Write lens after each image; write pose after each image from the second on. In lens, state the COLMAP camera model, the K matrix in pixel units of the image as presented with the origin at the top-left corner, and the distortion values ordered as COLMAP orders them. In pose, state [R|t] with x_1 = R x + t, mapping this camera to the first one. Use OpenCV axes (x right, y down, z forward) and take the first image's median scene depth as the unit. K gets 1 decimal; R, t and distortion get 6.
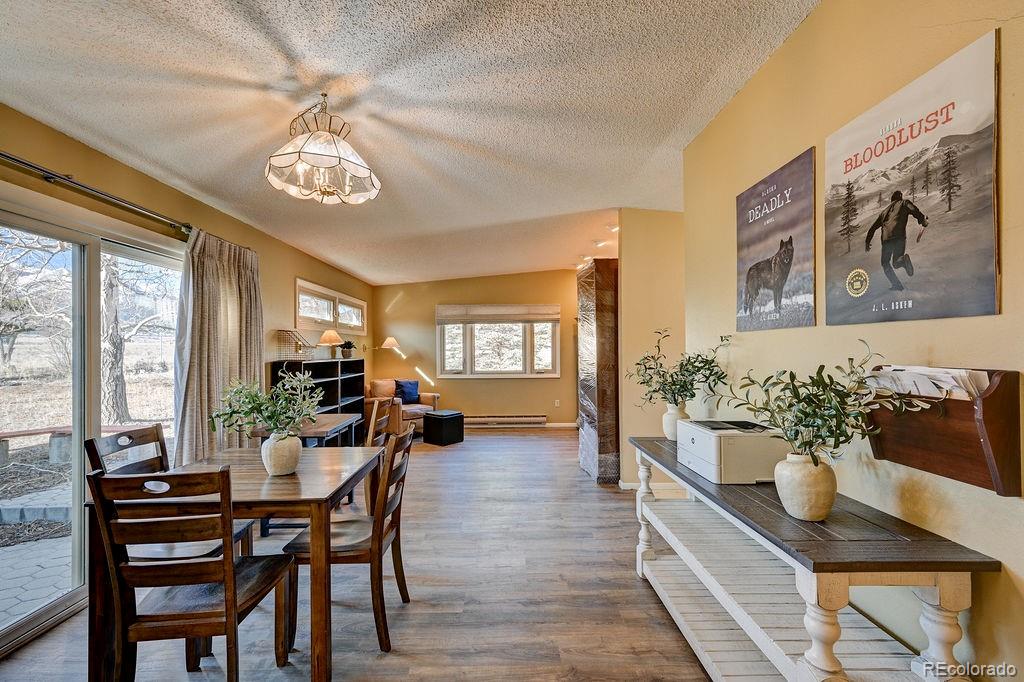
lens RADIAL K [[427.7, 0, 507.3], [0, 427.7, 346.6], [0, 0, 1]] dist [0.000266, 0.000011]
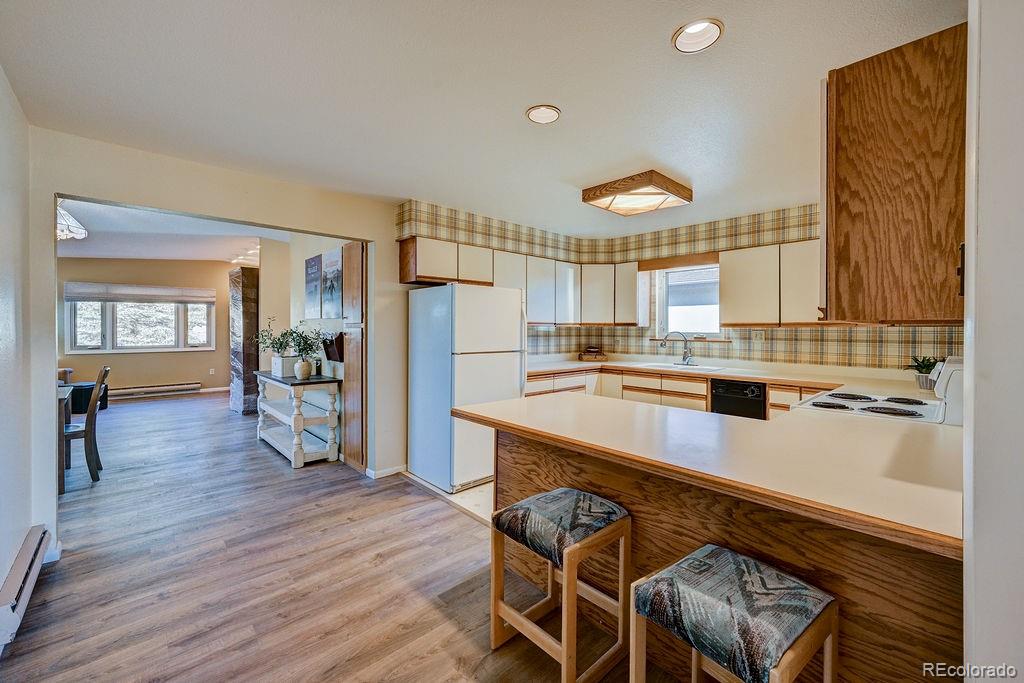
lens RADIAL K [[414.8, 0, 513.8], [0, 414.8, 329.0], [0, 0, 1]] dist [0.001647, 0.000230]
pose [[0.740001, 0.003922, 0.672594, -0.068395], [-0.009247, 0.999948, 0.004343, -0.000236], [-0.672542, -0.009433, 0.739999, -0.725933]]
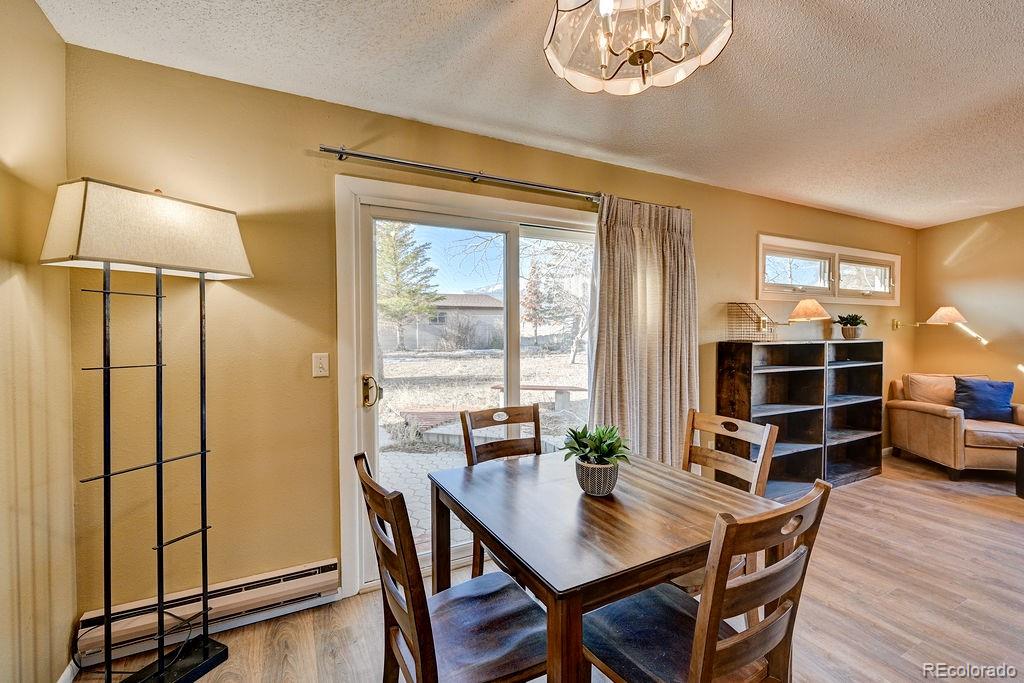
lens RADIAL K [[437.0, 0, 508.8], [0, 437.0, 336.2], [0, 0, 1]] dist [-0.000003, -0.000030]
pose [[0.445429, 0.022807, -0.895027, 0.017469], [0.003649, 0.999621, 0.027288, 0.000781], [0.895310, -0.015421, 0.445177, 0.226982]]
